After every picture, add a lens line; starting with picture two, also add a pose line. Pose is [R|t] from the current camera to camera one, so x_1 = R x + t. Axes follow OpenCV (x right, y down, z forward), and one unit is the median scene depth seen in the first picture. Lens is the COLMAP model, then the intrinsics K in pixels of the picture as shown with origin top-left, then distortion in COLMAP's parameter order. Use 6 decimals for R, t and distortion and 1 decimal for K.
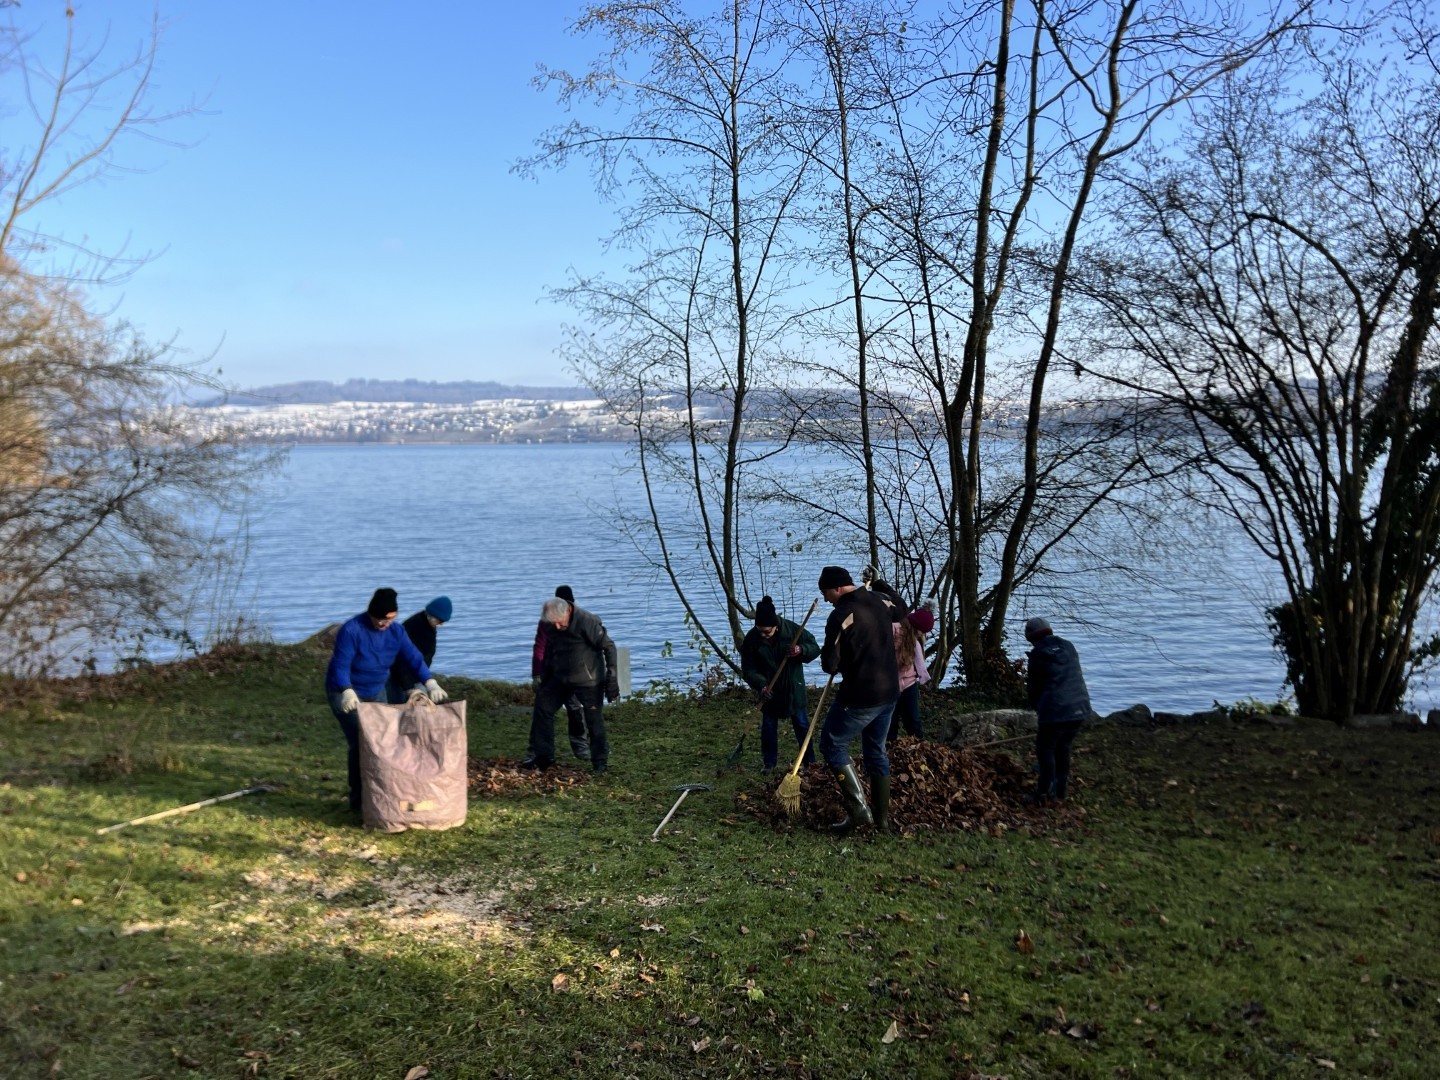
lens RADIAL K [[1070.9, 0, 718.1], [0, 1070.9, 529.2], [0, 0, 1]] dist [0.053477, -0.060614]
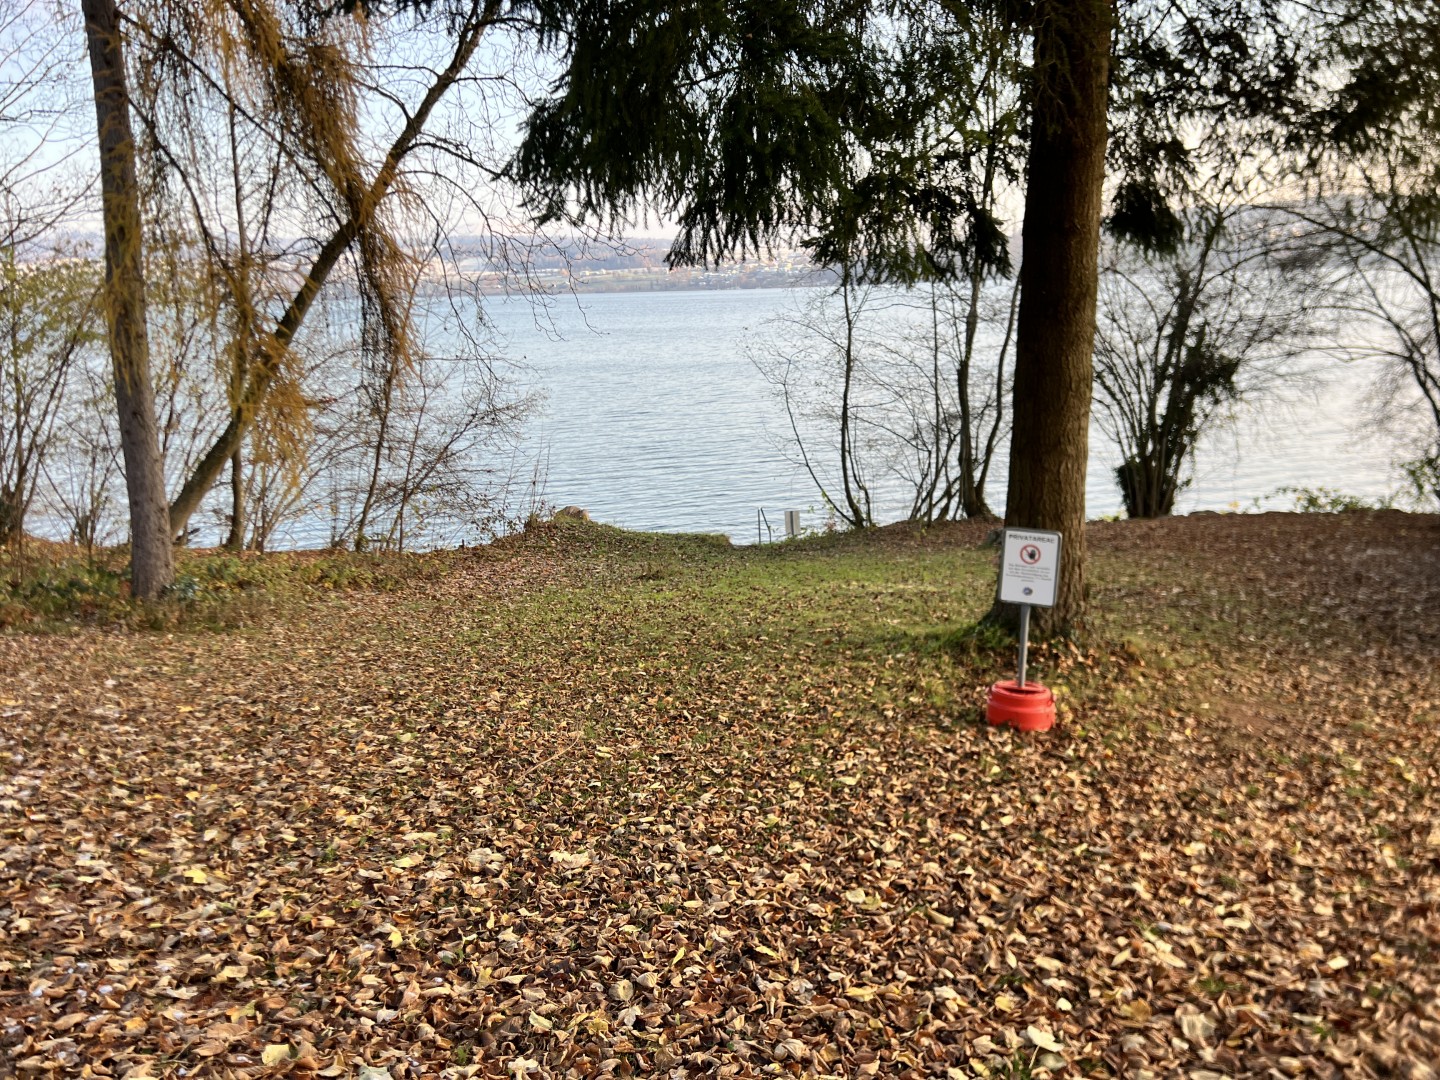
lens RADIAL K [[1070.9, 0, 734.3], [0, 1070.9, 542.1], [0, 0, 1]] dist [0.053477, -0.060614]
pose [[0.986209, -0.073398, 0.148341, -0.508904], [0.050122, 0.986648, 0.154963, -0.140837], [-0.157734, -0.145391, 0.976720, -0.893277]]
